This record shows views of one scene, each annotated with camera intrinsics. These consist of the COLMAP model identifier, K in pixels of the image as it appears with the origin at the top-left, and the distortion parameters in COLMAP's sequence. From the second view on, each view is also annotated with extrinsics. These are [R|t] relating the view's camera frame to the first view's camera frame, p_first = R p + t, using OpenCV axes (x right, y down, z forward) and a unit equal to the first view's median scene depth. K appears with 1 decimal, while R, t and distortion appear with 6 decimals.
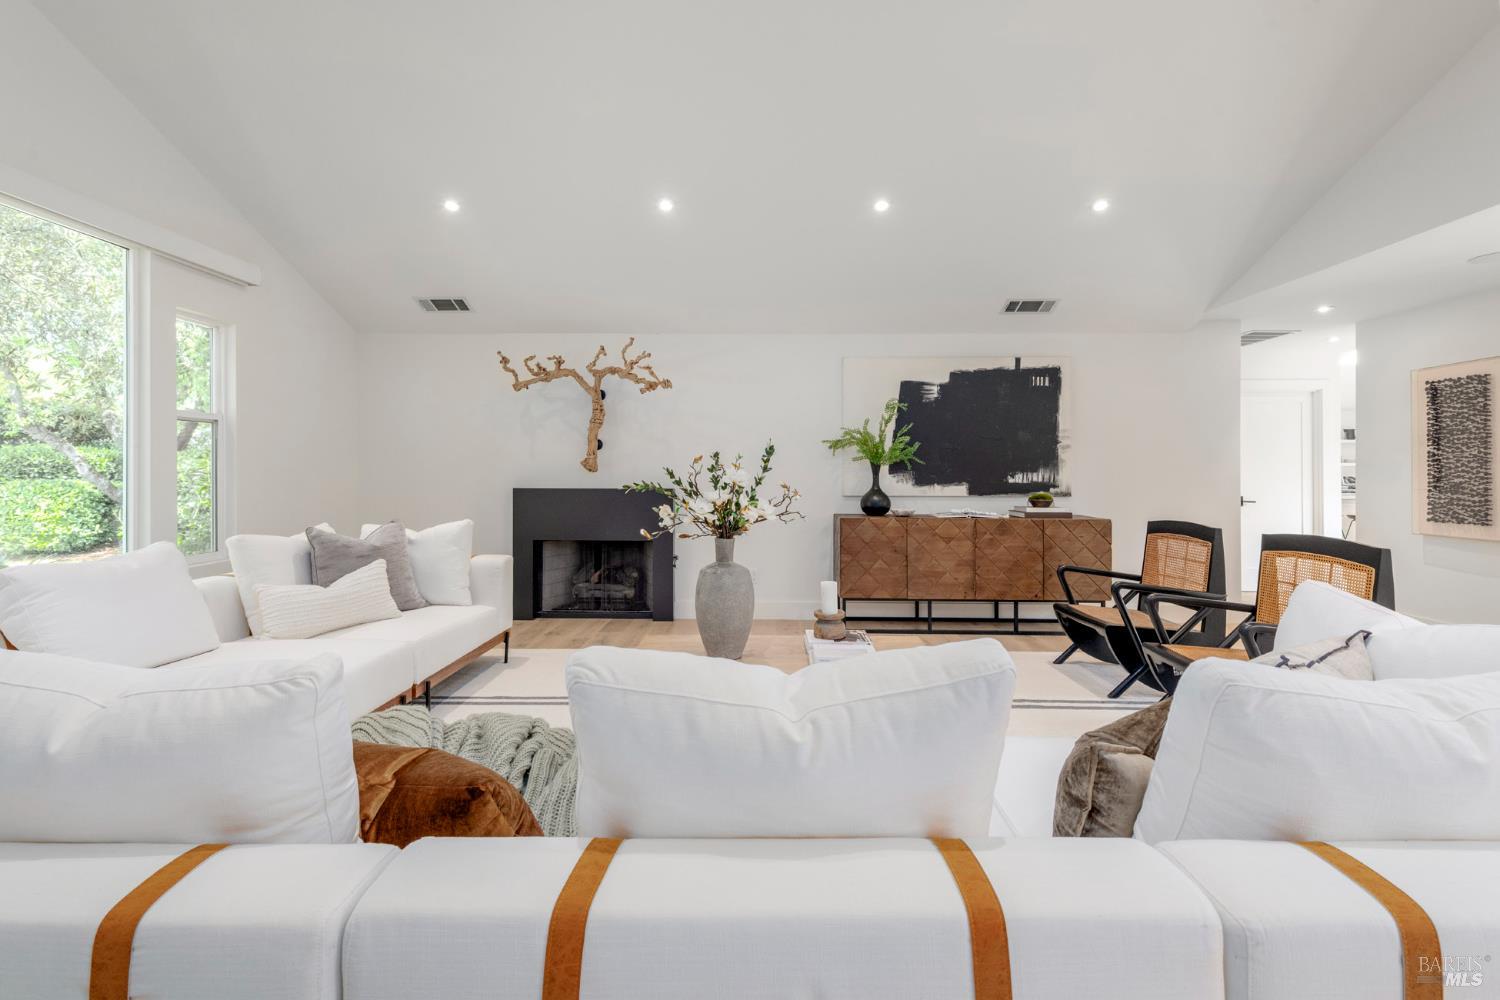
lens RADIAL K [[695.9, 0, 752.7], [0, 695.9, 467.1], [0, 0, 1]] dist [0.001524, 0.000171]
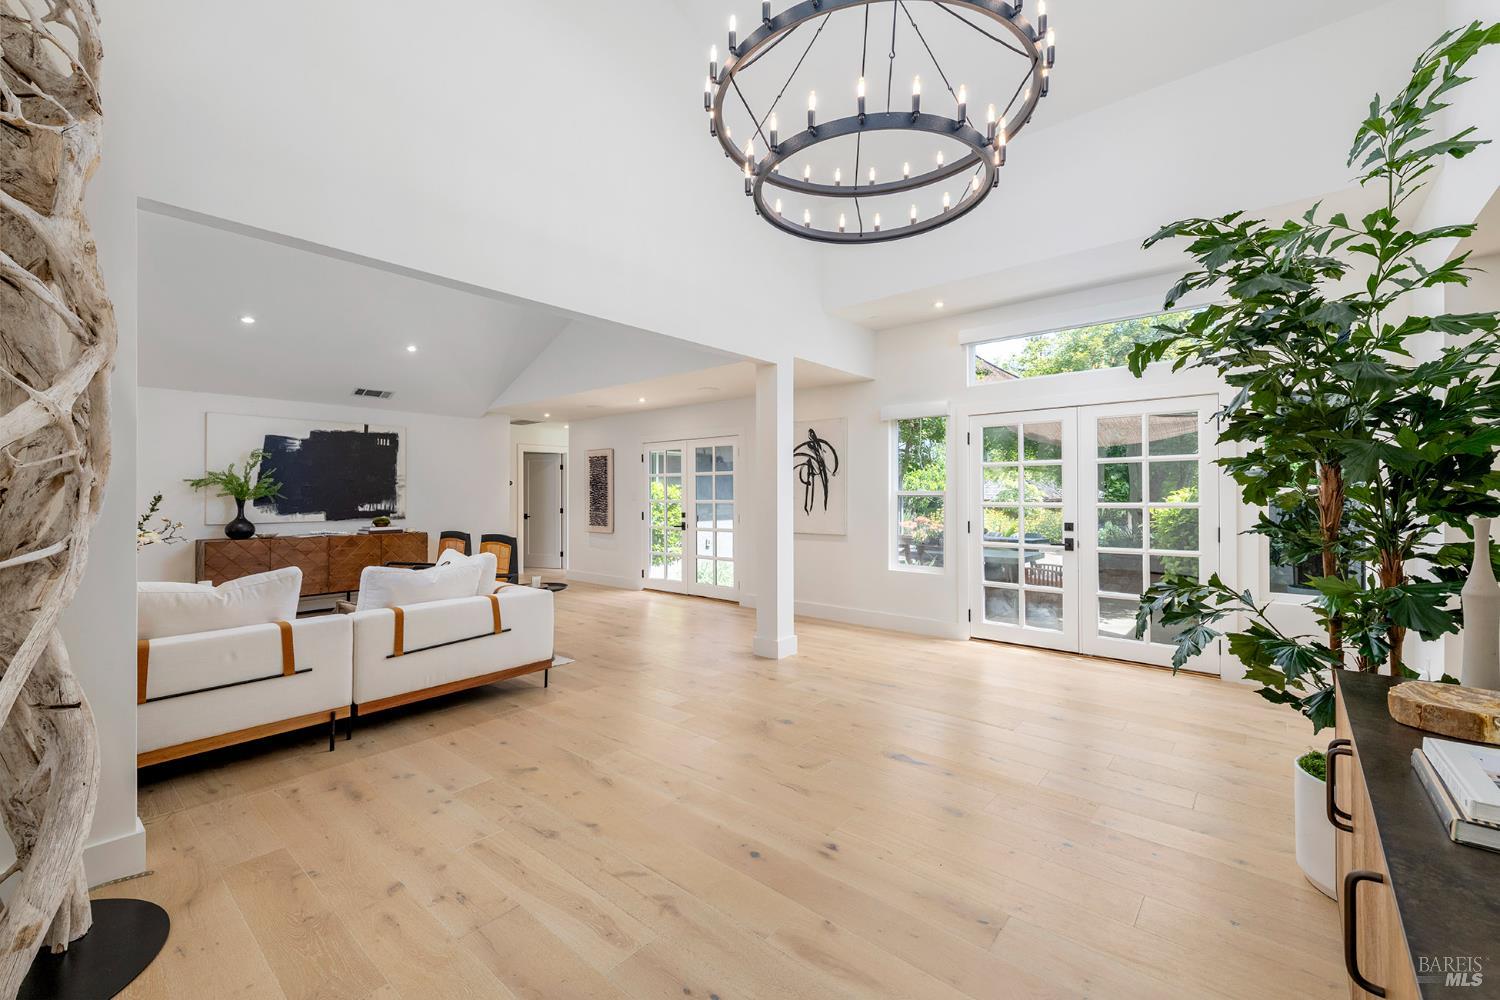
lens RADIAL K [[602.8, 0, 748.7], [0, 602.8, 488.6], [0, 0, 1]] dist [0.001356, 0.000156]
pose [[0.635408, 0.004184, 0.772165, -0.088022], [-0.001491, 0.999990, -0.004192, -0.020348], [-0.772175, 0.001512, 0.635408, -0.436411]]
